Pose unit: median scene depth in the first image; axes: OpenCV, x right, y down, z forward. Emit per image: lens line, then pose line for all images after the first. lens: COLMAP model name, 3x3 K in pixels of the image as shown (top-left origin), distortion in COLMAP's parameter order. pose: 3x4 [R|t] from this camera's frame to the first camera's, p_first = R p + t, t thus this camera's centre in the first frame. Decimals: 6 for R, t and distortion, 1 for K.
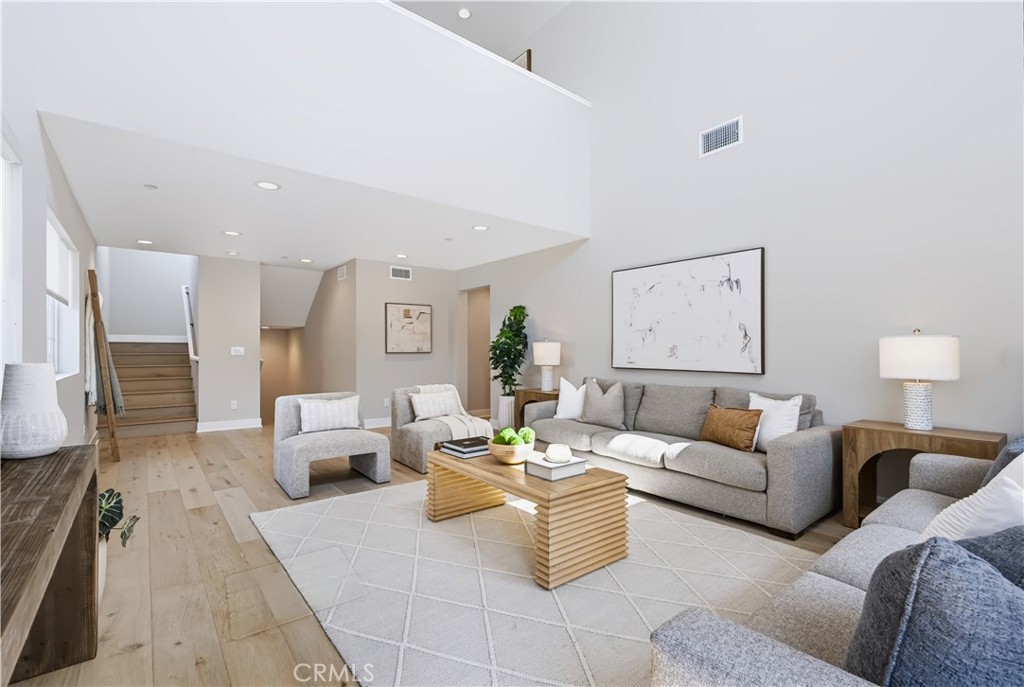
lens RADIAL K [[464.5, 0, 514.1], [0, 464.5, 347.5], [0, 0, 1]] dist [0.000603, -0.000160]
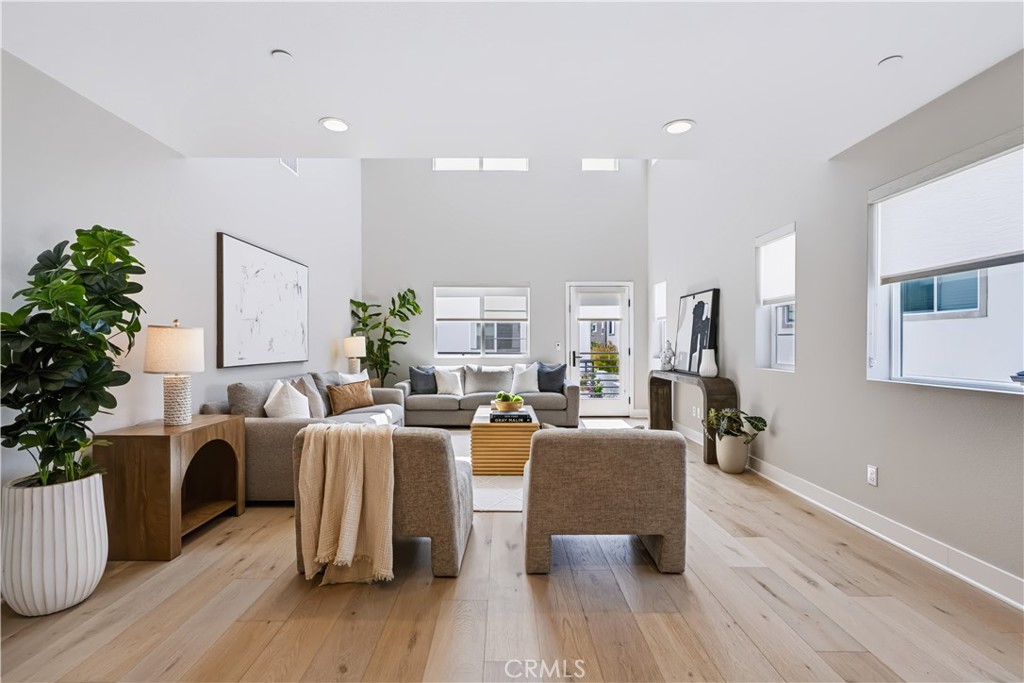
lens RADIAL K [[464.5, 0, 512.7], [0, 464.5, 343.1], [0, 0, 1]] dist [0.000603, -0.000160]
pose [[-0.791449, 0.001218, 0.611234, -0.615809], [0.003187, 0.999993, 0.002134, 0.005600], [-0.611227, 0.003637, -0.791447, 1.382544]]
